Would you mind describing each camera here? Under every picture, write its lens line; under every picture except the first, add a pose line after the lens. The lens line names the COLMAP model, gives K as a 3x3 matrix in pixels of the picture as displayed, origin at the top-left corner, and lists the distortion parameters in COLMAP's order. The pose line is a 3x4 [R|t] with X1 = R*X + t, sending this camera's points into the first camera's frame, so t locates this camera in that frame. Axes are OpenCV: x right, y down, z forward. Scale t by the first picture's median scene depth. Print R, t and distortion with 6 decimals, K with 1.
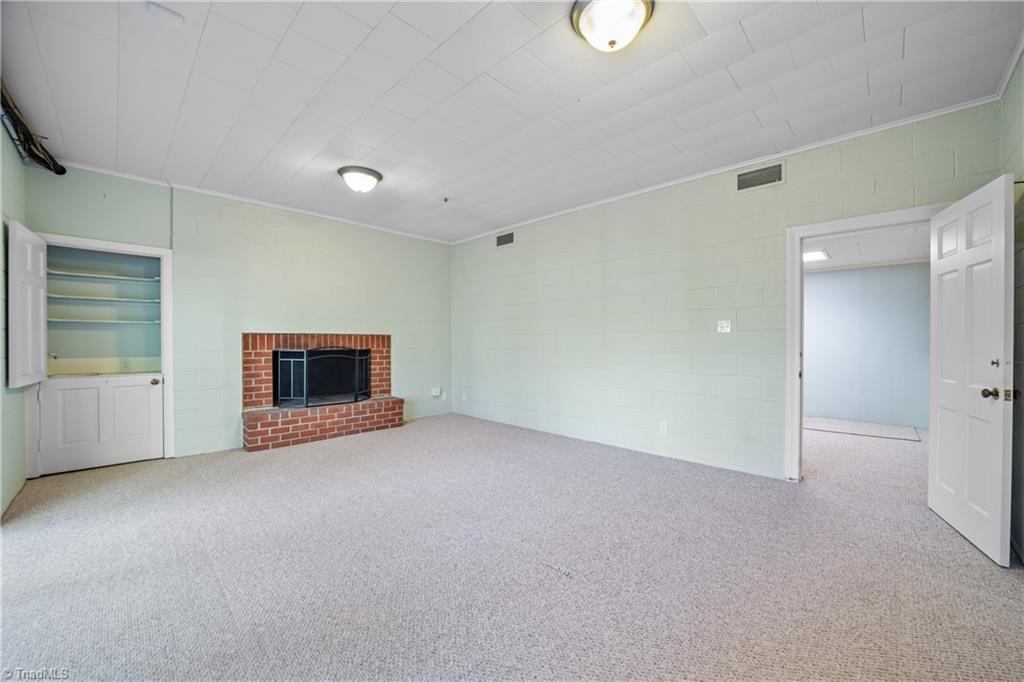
lens RADIAL K [[393.1, 0, 520.9], [0, 393.1, 341.9], [0, 0, 1]] dist [-0.019443, 0.000251]
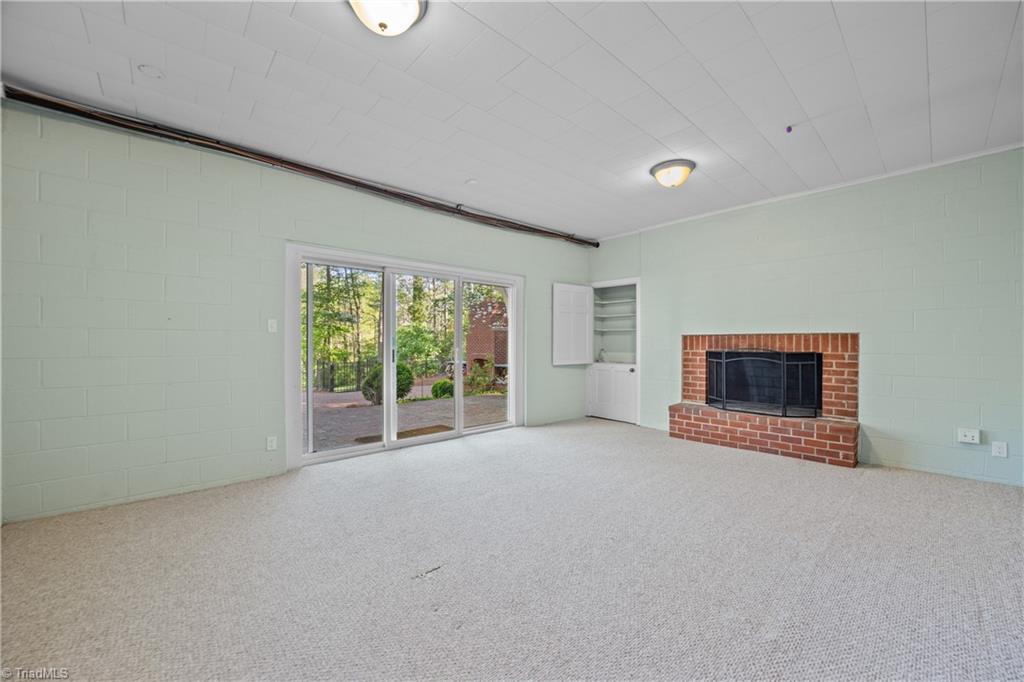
lens RADIAL K [[393.1, 0, 520.8], [0, 393.1, 341.8], [0, 0, 1]] dist [-0.019443, 0.000251]
pose [[-0.042442, -0.002084, -0.999097, 0.436974], [-0.002851, 0.999994, -0.001964, 0.000835], [0.999095, 0.002765, -0.042447, 0.519230]]
